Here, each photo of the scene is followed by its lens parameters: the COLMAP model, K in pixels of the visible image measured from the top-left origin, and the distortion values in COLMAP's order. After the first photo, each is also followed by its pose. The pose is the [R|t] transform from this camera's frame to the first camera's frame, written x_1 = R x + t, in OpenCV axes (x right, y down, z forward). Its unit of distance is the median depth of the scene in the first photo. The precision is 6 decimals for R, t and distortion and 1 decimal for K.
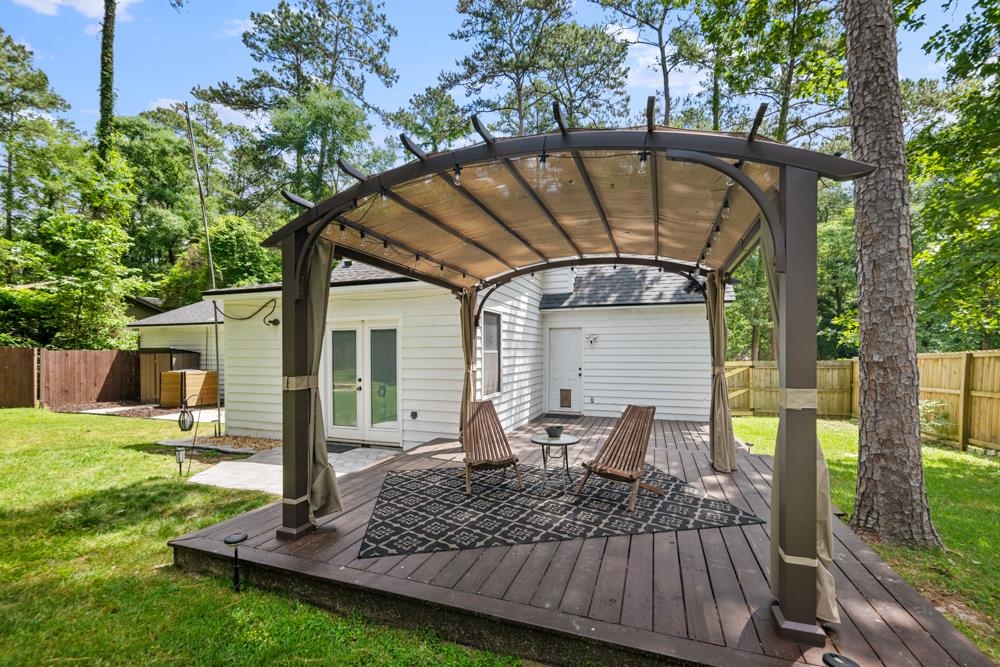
lens RADIAL K [[432.7, 0, 498.0], [0, 432.7, 354.7], [0, 0, 1]] dist [0.011278, -0.001929]
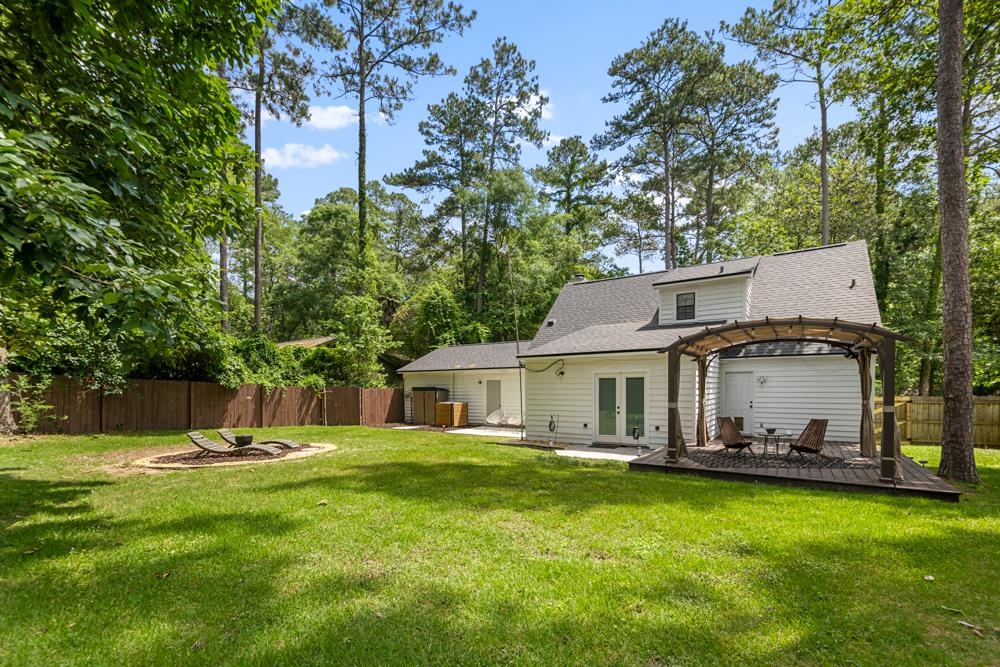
lens RADIAL K [[432.7, 0, 507.2], [0, 432.7, 401.4], [0, 0, 1]] dist [0.011278, -0.001929]
pose [[0.971016, 0.004621, -0.238970, -0.098527], [0.002031, 0.999617, 0.027584, -0.003819], [0.239006, -0.027270, 0.970635, -0.216595]]
